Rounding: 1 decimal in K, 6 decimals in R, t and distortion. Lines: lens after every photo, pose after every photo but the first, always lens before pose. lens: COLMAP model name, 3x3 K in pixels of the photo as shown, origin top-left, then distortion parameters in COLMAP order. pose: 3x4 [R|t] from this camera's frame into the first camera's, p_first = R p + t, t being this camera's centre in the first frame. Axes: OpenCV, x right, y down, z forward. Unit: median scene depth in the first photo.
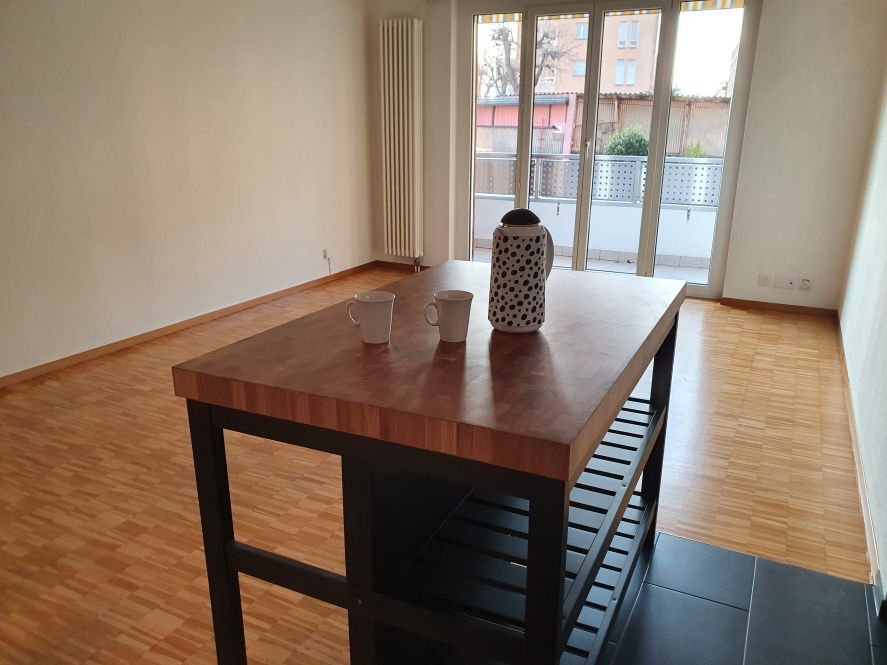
lens RADIAL K [[688.8, 0, 440.4], [0, 688.8, 344.5], [0, 0, 1]] dist [0.016946, 0.007146]
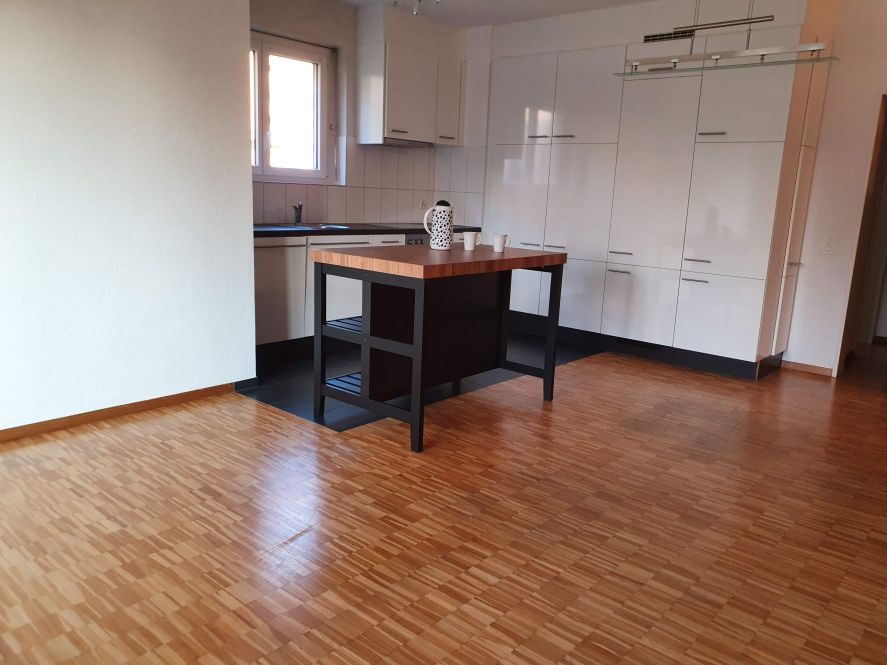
lens RADIAL K [[688.8, 0, 445.0], [0, 688.8, 335.4], [0, 0, 1]] dist [0.016946, 0.007146]
pose [[-0.967766, -0.100543, 0.230912, -0.326277], [0.027654, 0.868891, 0.494230, -0.636343], [-0.250329, 0.484685, -0.838103, 2.107457]]
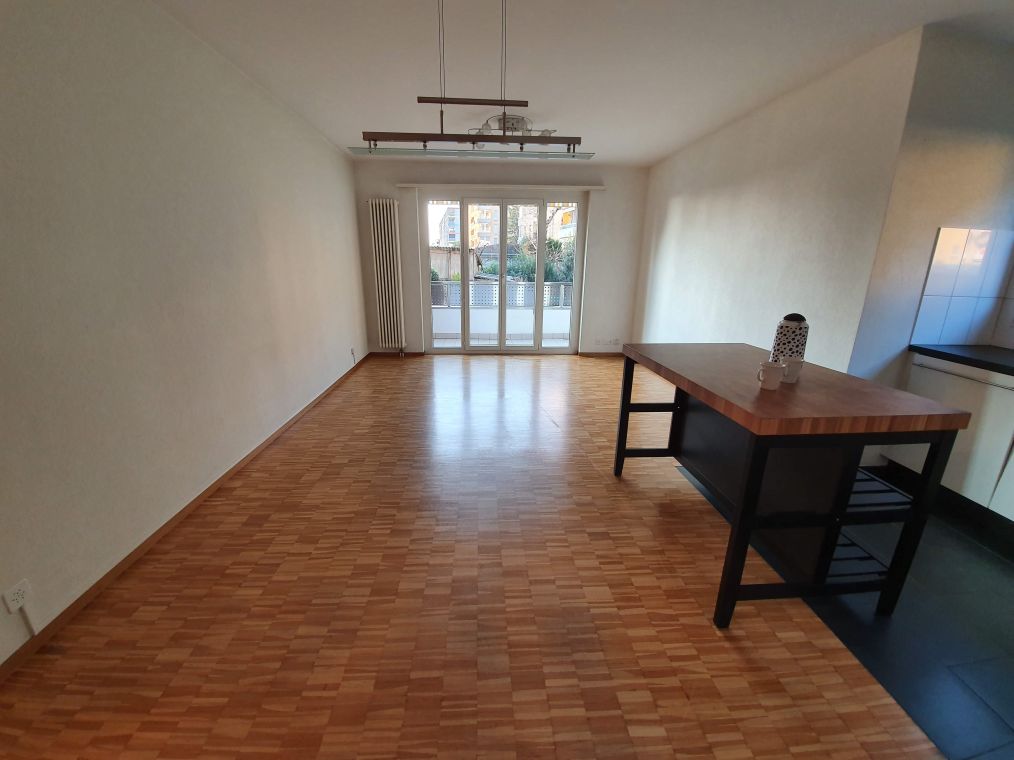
lens RADIAL K [[401.8, 0, 497.0], [0, 401.8, 378.5], [0, 0, 1]] dist [-0.002299, -0.007608]
pose [[0.872878, -0.135340, 0.468793, -0.769959], [0.148067, 0.988929, 0.009806, -0.091024], [-0.464930, 0.060853, 0.883254, 0.231141]]
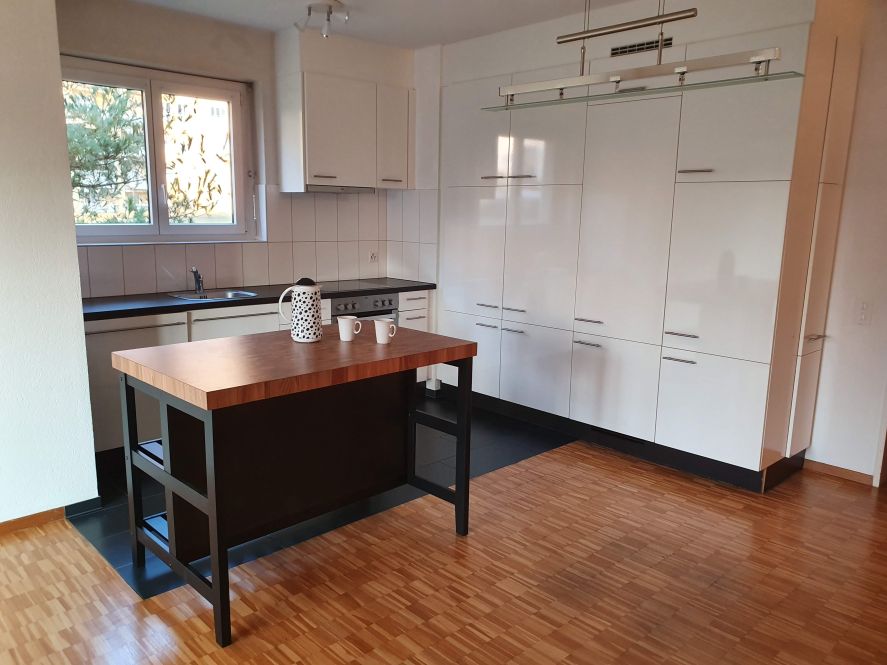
lens RADIAL K [[688.8, 0, 427.5], [0, 688.8, 344.6], [0, 0, 1]] dist [0.016946, 0.007146]
pose [[-0.937711, -0.088791, 0.335880, -0.542265], [0.086241, 0.877039, 0.472616, -0.571159], [-0.336543, 0.472143, -0.814751, 1.588643]]
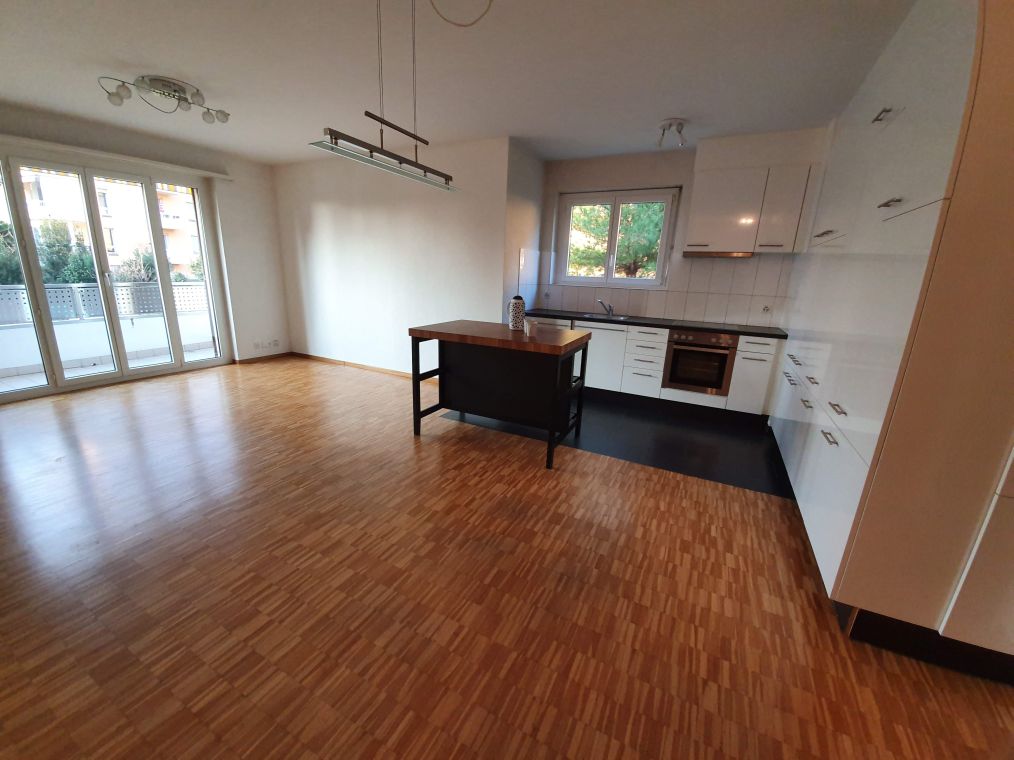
lens RADIAL K [[401.8, 0, 500.9], [0, 401.8, 380.3], [0, 0, 1]] dist [-0.002299, -0.007608]
pose [[0.018032, -0.266584, 0.963643, -1.282284], [0.274142, 0.928182, 0.251644, -0.211378], [-0.961520, 0.259637, 0.089818, 0.629950]]
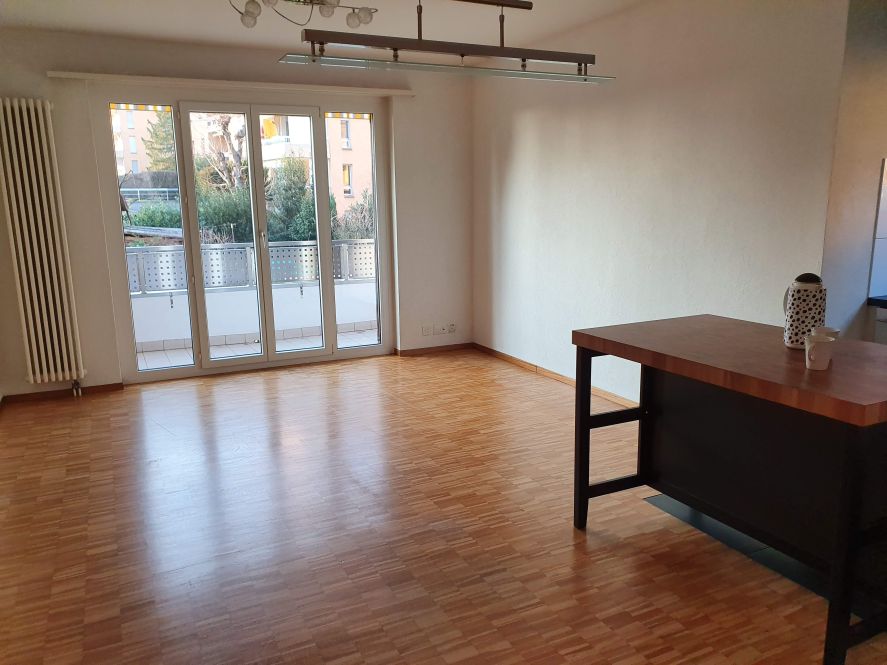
lens RADIAL K [[688.8, 0, 441.1], [0, 688.8, 336.7], [0, 0, 1]] dist [0.016946, 0.007146]
pose [[0.608406, -0.171910, 0.774783, -1.074856], [0.263375, 0.964667, 0.007224, -0.181348], [-0.748650, 0.199663, 0.632185, 0.397921]]
